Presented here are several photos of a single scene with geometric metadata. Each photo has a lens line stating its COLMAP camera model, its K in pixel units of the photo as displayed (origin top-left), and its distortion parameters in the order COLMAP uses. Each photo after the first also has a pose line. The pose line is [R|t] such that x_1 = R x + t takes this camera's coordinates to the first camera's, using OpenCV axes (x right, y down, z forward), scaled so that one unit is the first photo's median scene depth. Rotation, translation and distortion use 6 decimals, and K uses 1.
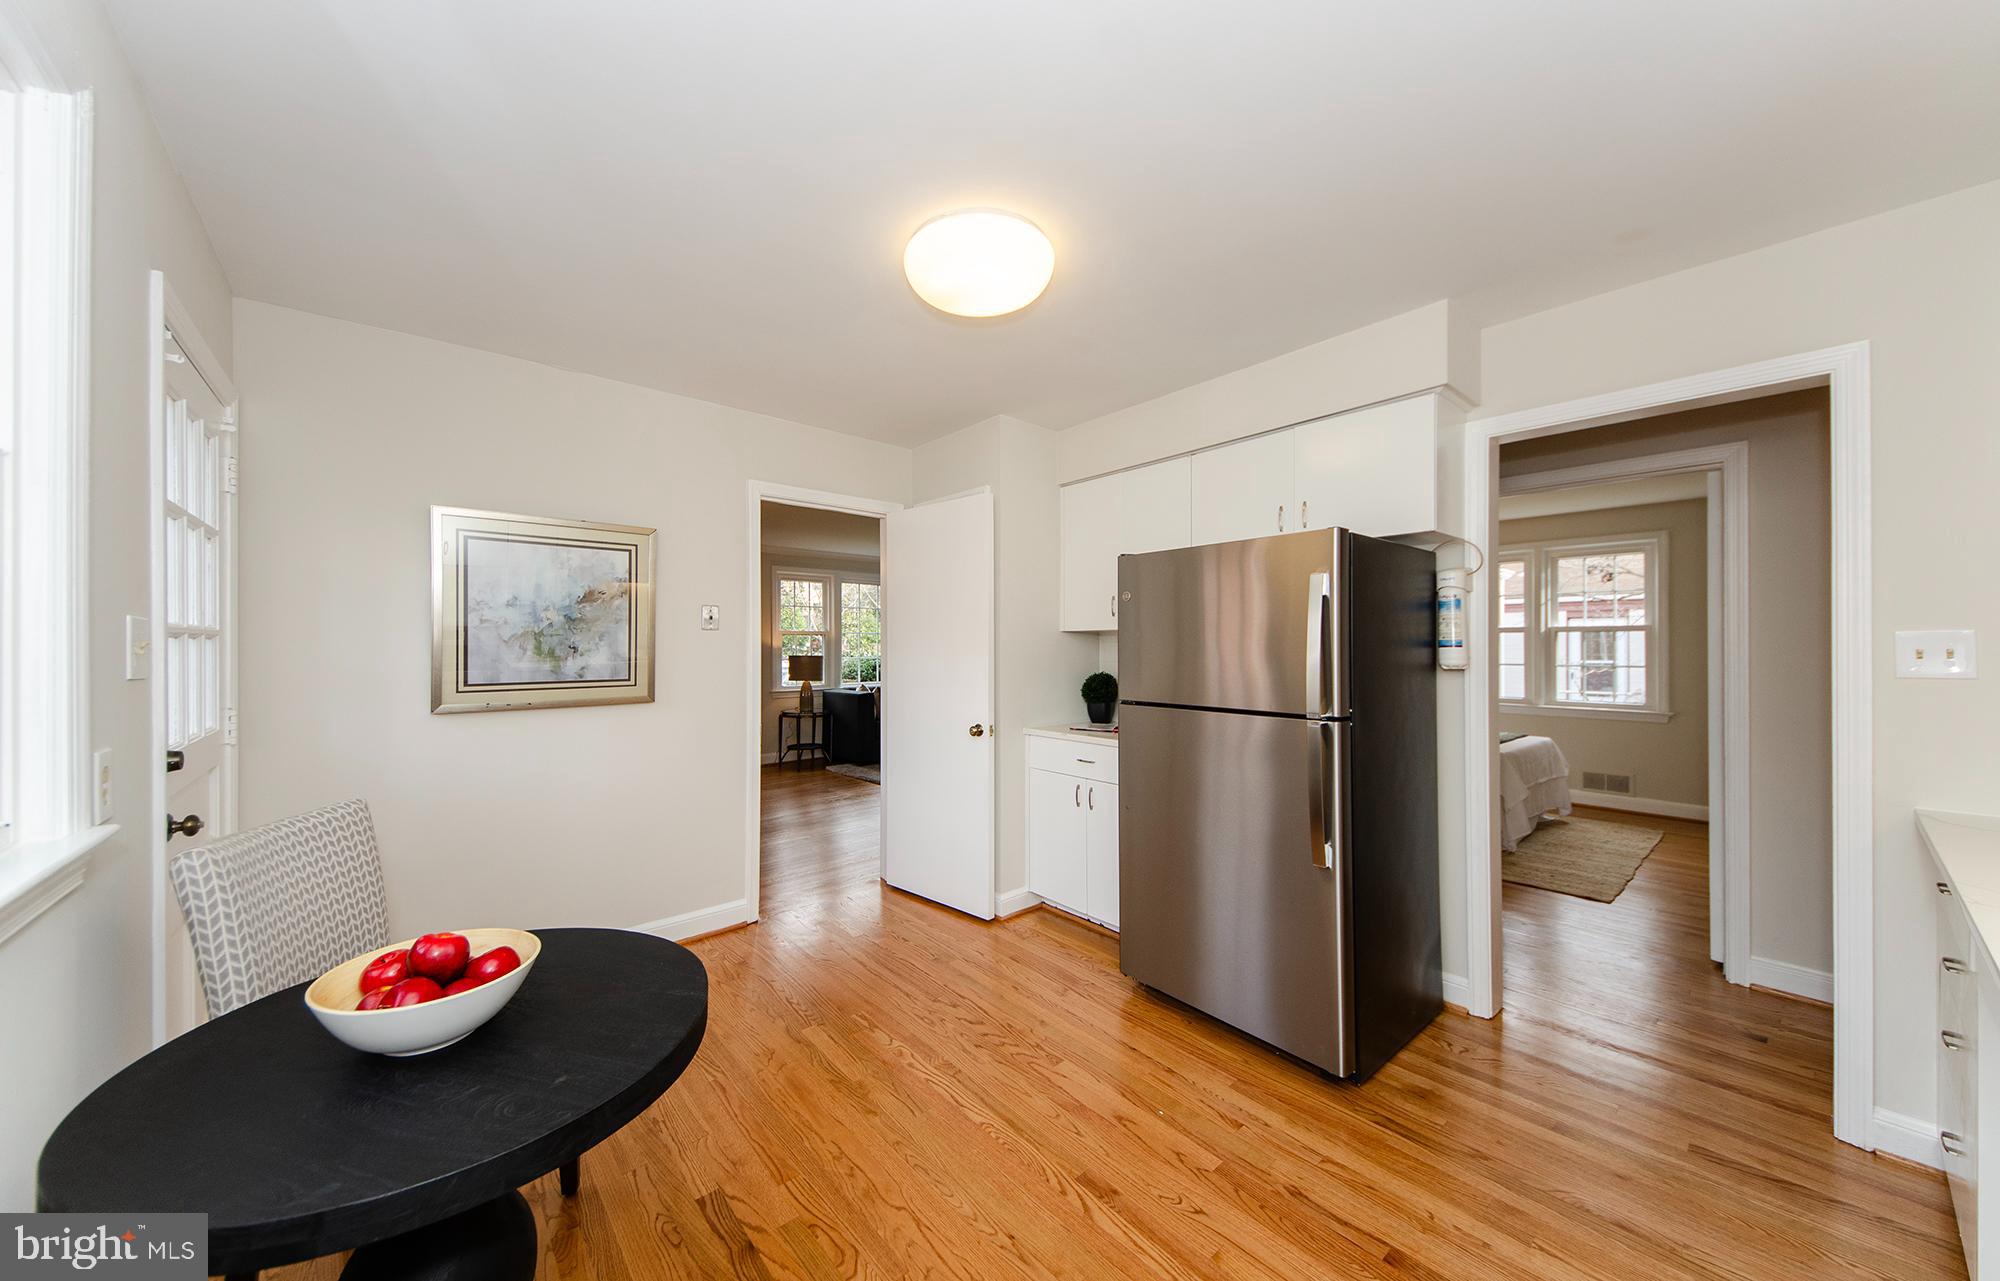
lens RADIAL K [[704.7, 0, 1000.0], [0, 704.7, 640.5], [0, 0, 1]] dist [0.051369, -0.000060]
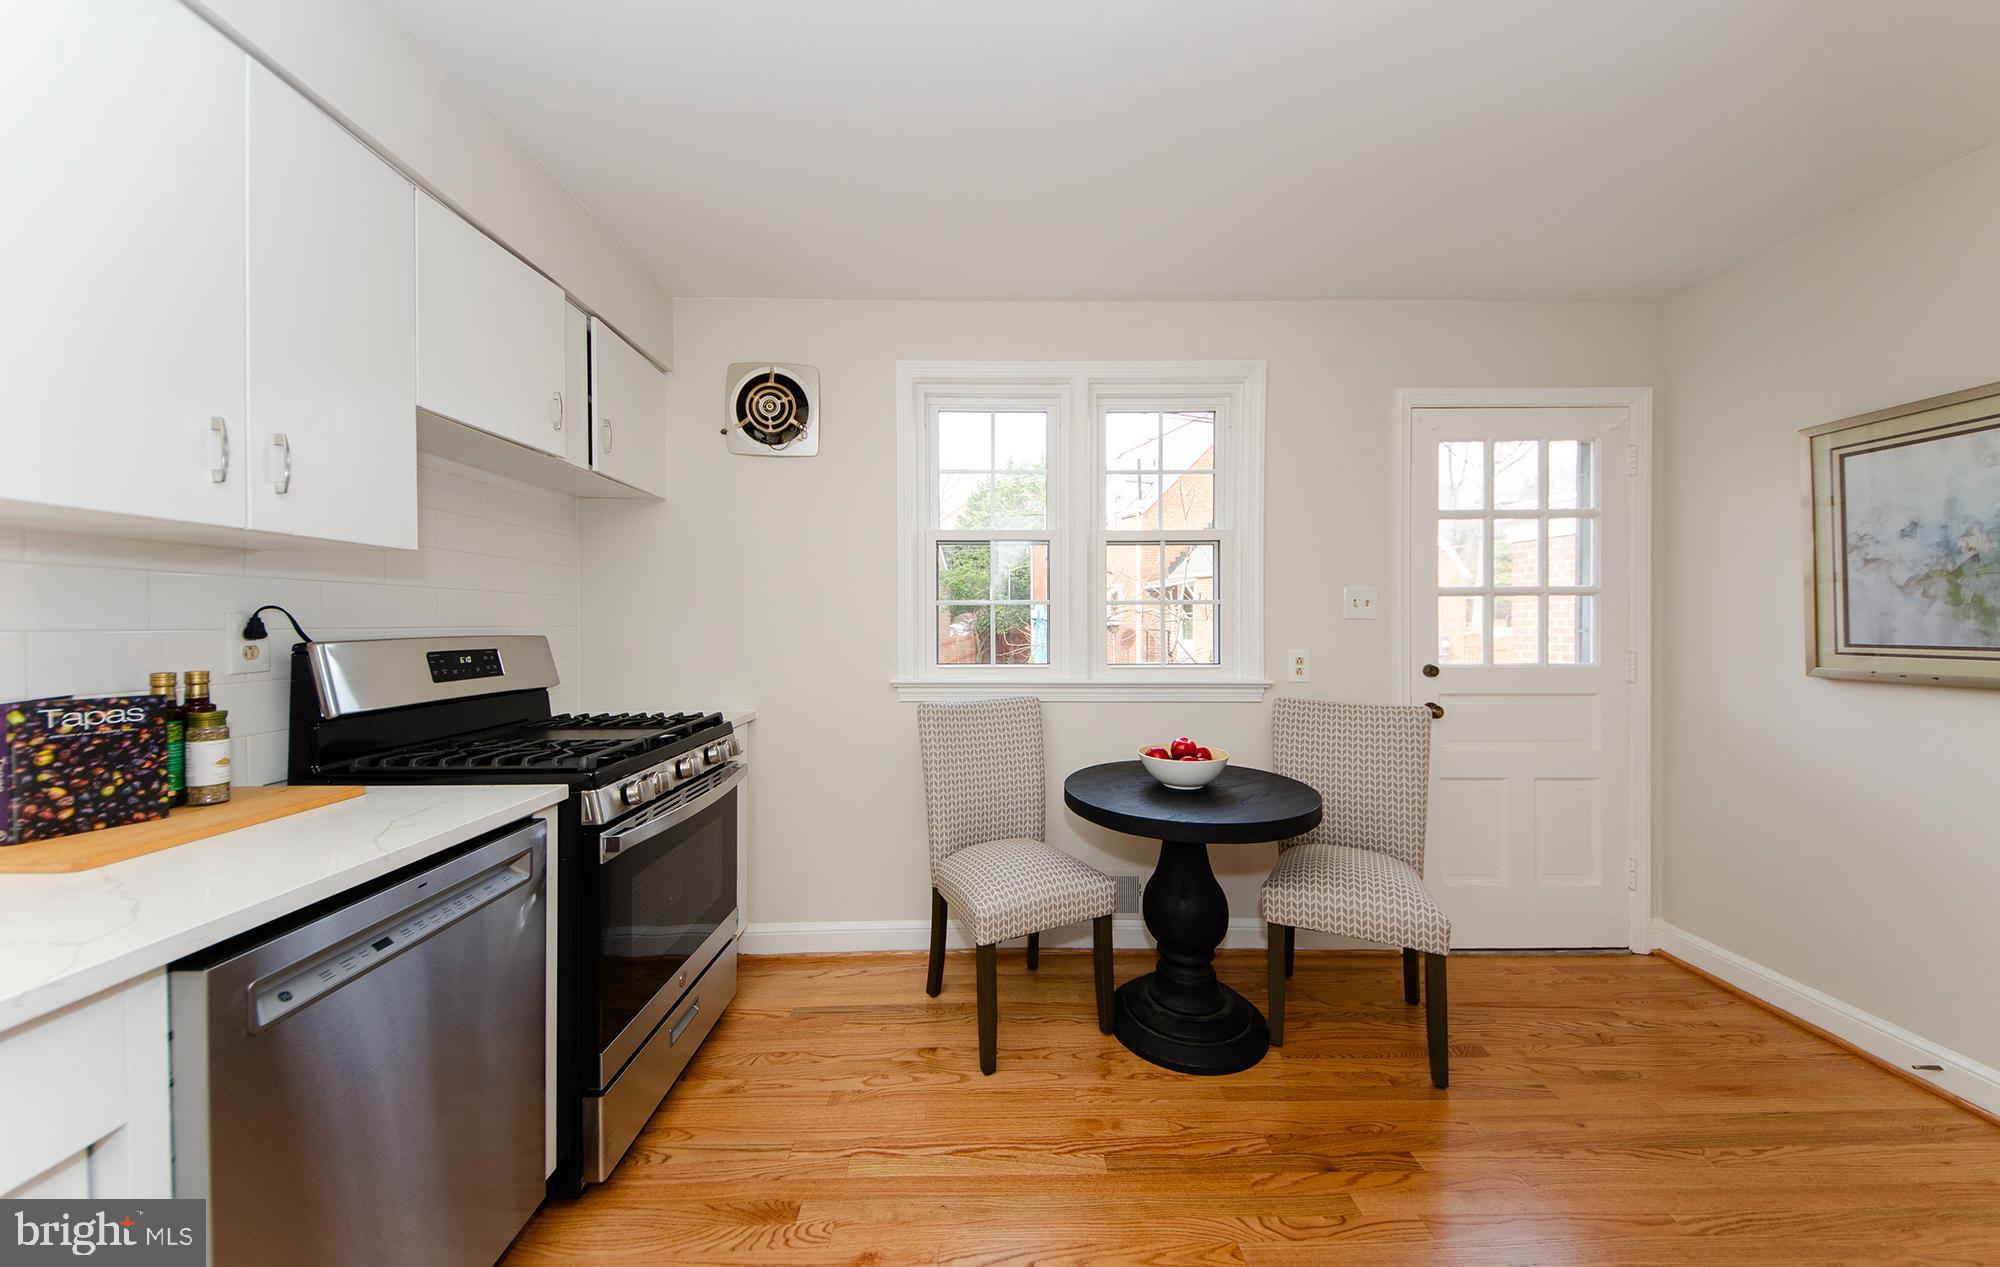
lens RADIAL K [[710.1, 0, 993.7], [0, 710.1, 623.1], [0, 0, 1]] dist [0.068526, -0.000202]
pose [[-0.635574, 0.002286, -0.772036, 0.482479], [0.000125, 0.999996, 0.002858, 0.035473], [0.772040, 0.001720, -0.635572, 0.816359]]
